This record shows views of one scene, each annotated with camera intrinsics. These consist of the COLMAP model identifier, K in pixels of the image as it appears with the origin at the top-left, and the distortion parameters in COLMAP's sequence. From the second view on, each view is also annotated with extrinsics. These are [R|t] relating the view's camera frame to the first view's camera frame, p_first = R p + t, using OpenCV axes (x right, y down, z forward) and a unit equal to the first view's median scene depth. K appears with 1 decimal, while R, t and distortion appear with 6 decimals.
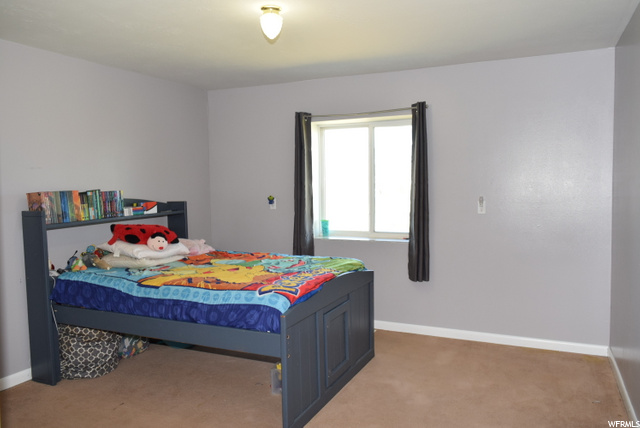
lens RADIAL K [[493.3, 0, 319.9], [0, 493.3, 214.5], [0, 0, 1]] dist [-0.030389, 0.001065]
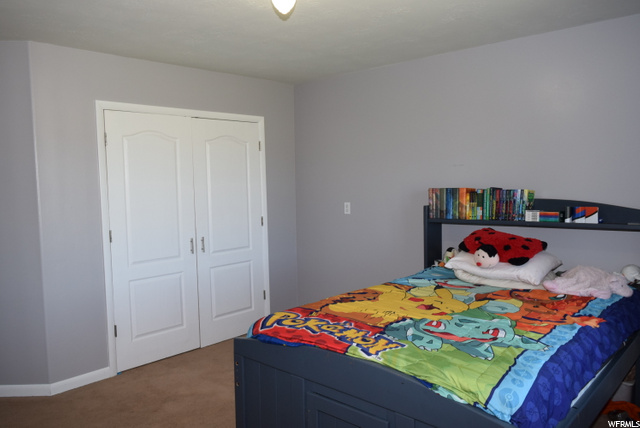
lens RADIAL K [[493.3, 0, 319.8], [0, 493.3, 213.4], [0, 0, 1]] dist [-0.030389, 0.001065]
pose [[-0.306396, 0.094817, -0.947170, 0.510562], [-0.031162, 0.993494, 0.109534, -0.094186], [0.951394, 0.063077, -0.301448, 0.989331]]
